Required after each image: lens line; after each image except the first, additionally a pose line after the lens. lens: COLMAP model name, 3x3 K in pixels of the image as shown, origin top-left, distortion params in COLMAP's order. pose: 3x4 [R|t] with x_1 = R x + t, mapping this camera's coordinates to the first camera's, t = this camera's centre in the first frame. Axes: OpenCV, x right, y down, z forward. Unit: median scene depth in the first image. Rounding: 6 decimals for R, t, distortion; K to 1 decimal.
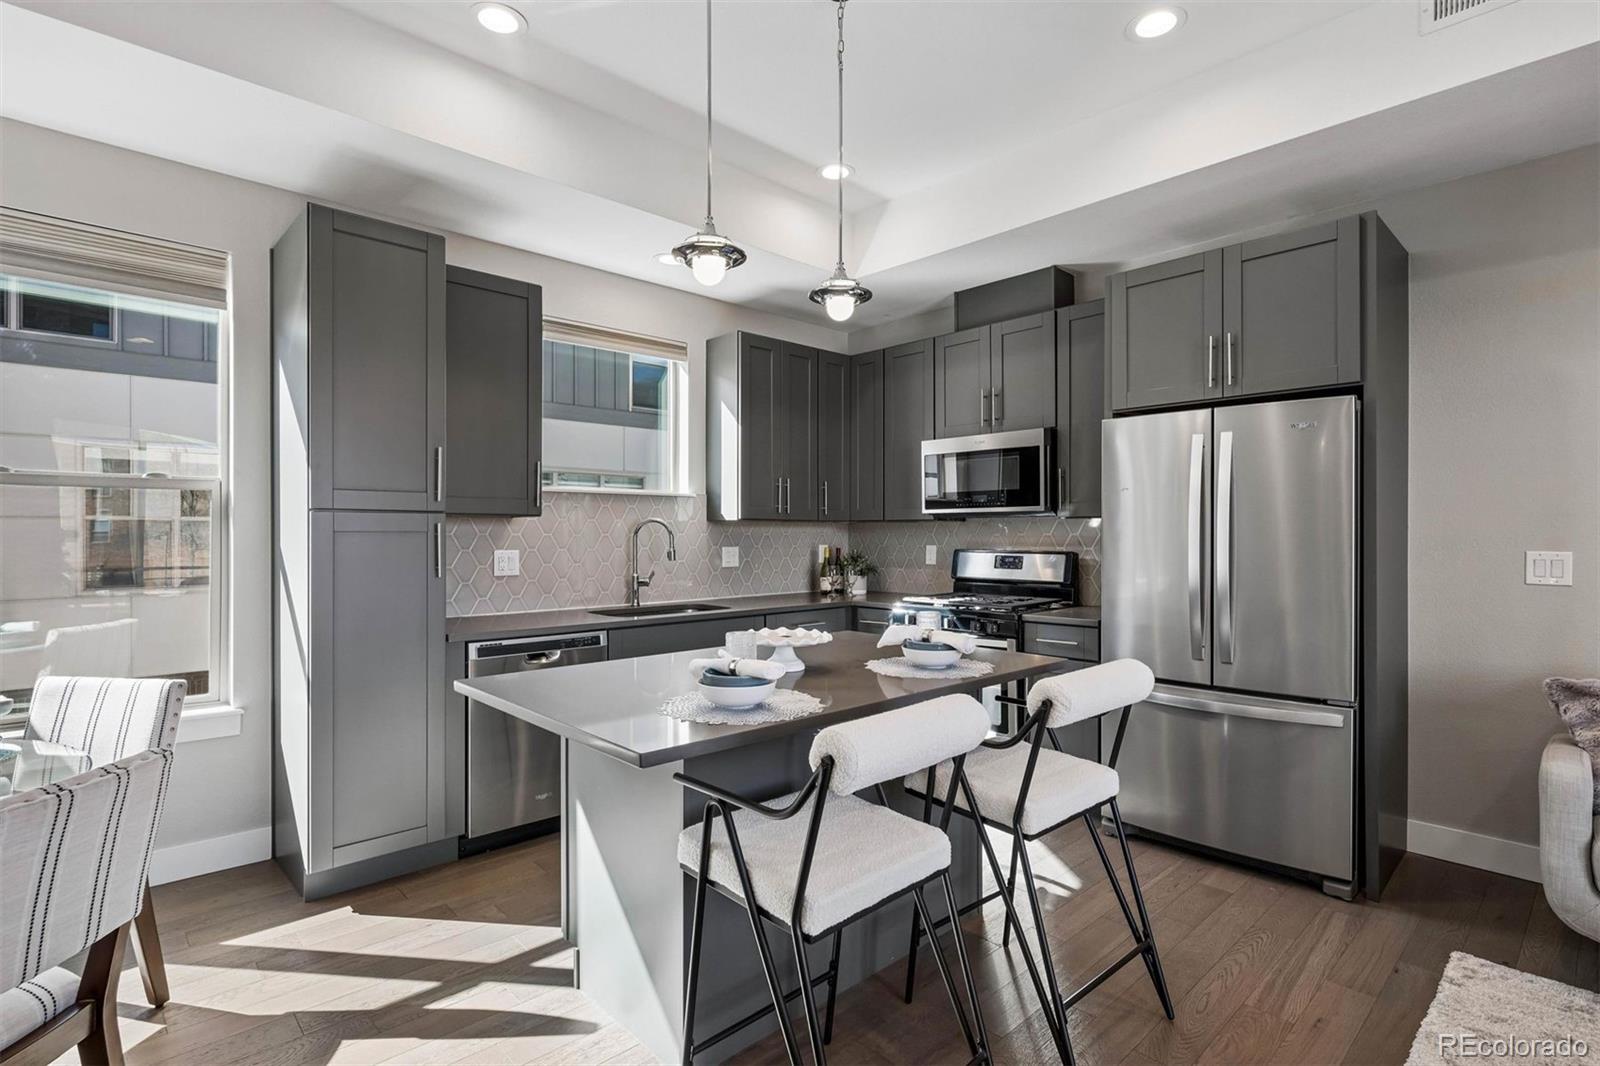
lens RADIAL K [[771.1, 0, 801.3], [0, 771.1, 532.4], [0, 0, 1]] dist [0.001760, 0.000312]
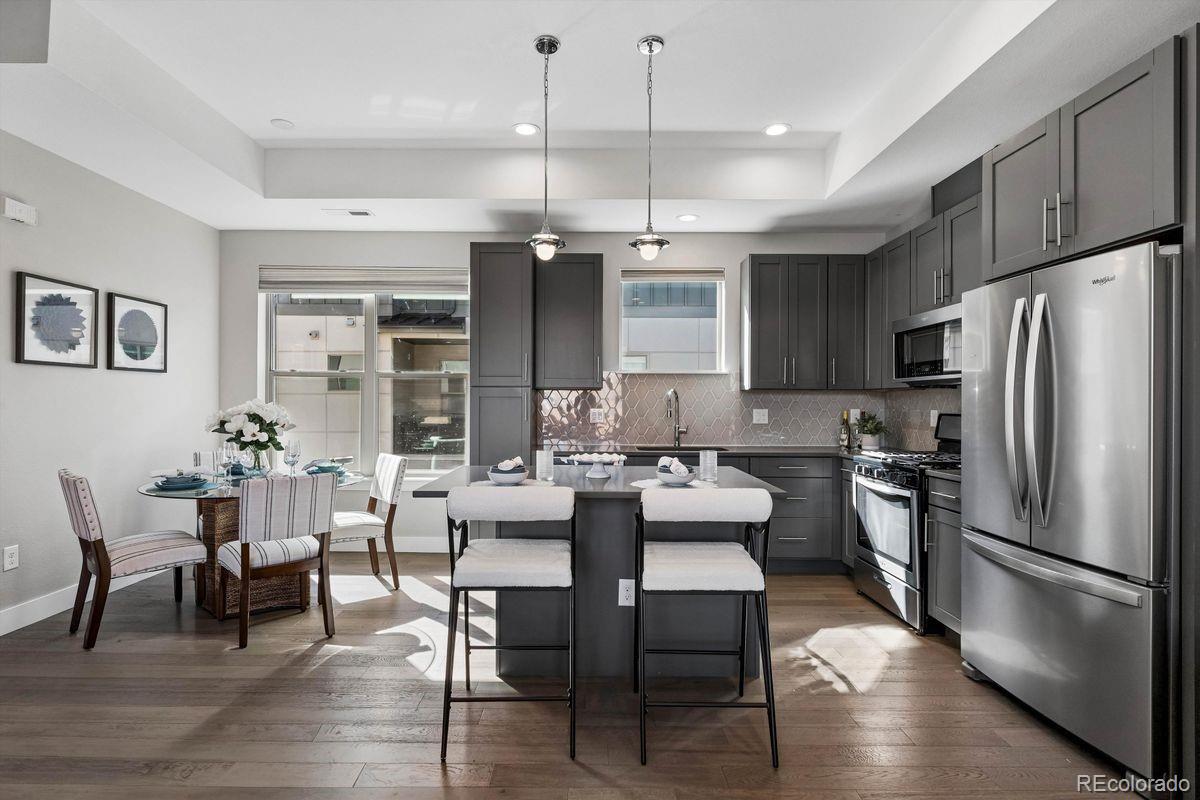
lens RADIAL K [[578.3, 0, 587.8], [0, 578.3, 398.4], [0, 0, 1]] dist [0.001760, 0.000312]
pose [[0.738152, -0.003196, -0.674627, 0.436828], [-0.001272, 0.999980, -0.006128, 0.006857], [0.674633, 0.005382, 0.738134, 0.033501]]
